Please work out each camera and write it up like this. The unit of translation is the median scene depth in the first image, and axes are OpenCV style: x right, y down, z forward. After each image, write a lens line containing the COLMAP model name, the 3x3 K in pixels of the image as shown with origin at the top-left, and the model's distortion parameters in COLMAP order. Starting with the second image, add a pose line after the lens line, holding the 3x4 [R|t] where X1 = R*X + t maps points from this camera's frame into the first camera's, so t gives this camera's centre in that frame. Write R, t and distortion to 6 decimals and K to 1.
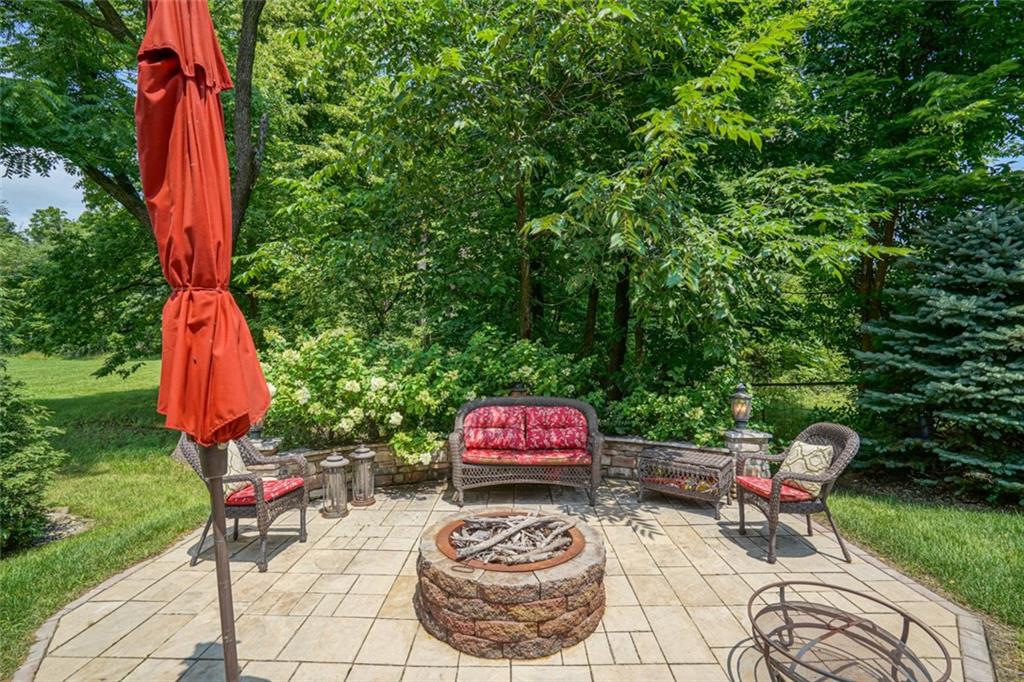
lens RADIAL K [[480.0, 0, 511.2], [0, 480.0, 341.8], [0, 0, 1]] dist [-0.053732, 0.017684]
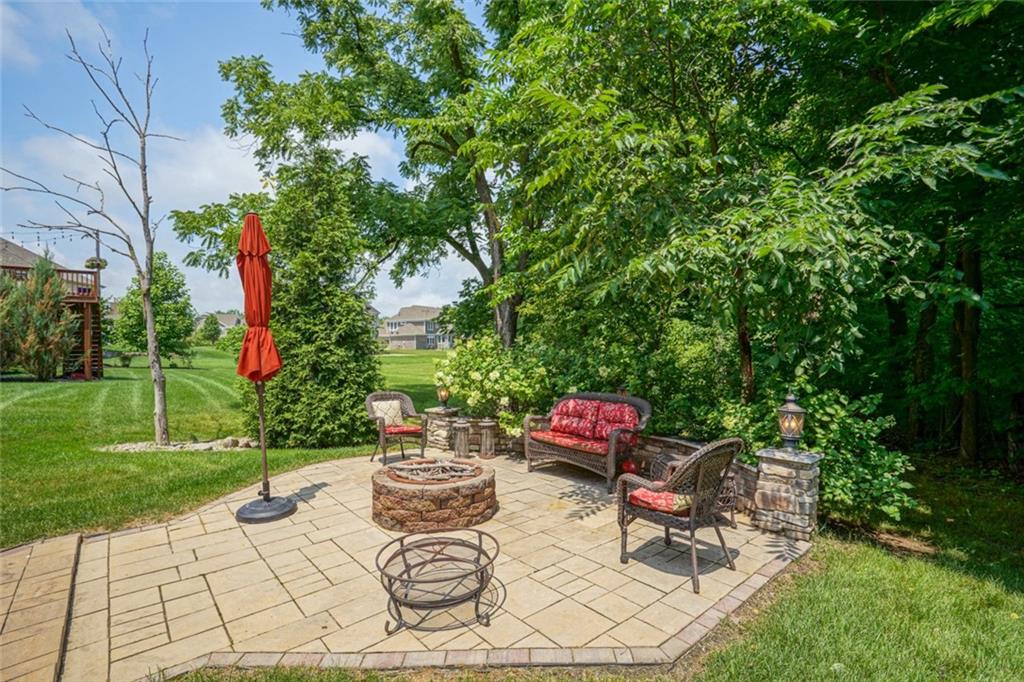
lens RADIAL K [[480.0, 0, 514.6], [0, 480.0, 341.8], [0, 0, 1]] dist [-0.053732, 0.017684]
pose [[0.643300, -0.016145, -0.765444, 0.857927], [0.006086, 0.999854, -0.015974, 0.008965], [0.765590, 0.005618, 0.643304, 0.118496]]
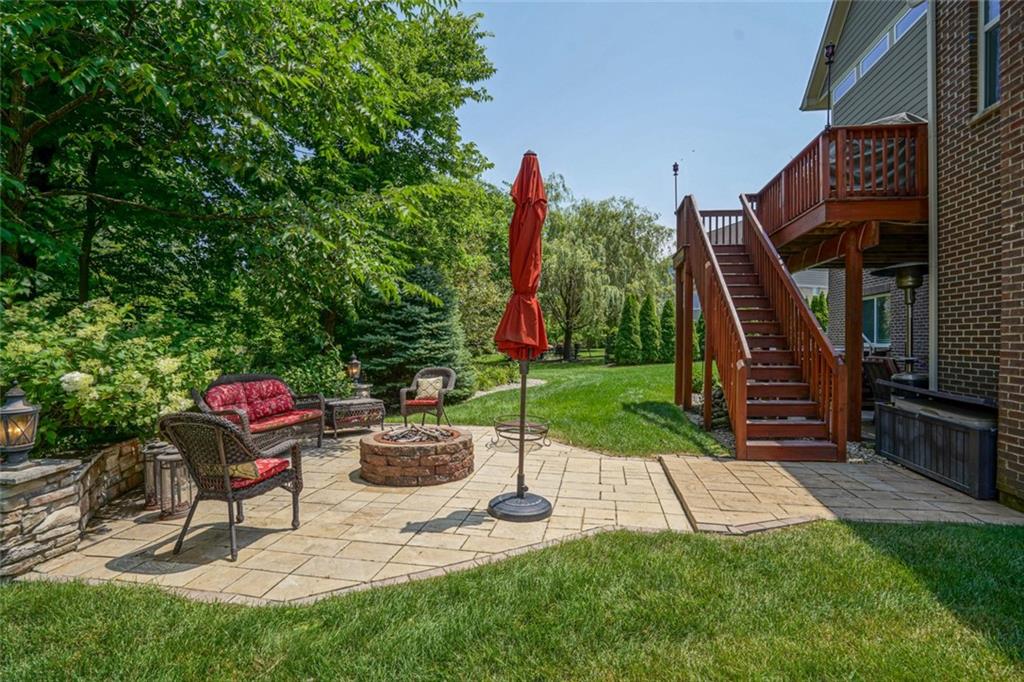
lens RADIAL K [[480.0, 0, 513.2], [0, 480.0, 340.4], [0, 0, 1]] dist [-0.053732, 0.017684]
pose [[0.195292, -0.008841, 0.980705, -1.038858], [-0.002844, 0.999950, 0.009581, 0.027484], [-0.980741, -0.004660, 0.195257, 0.198318]]
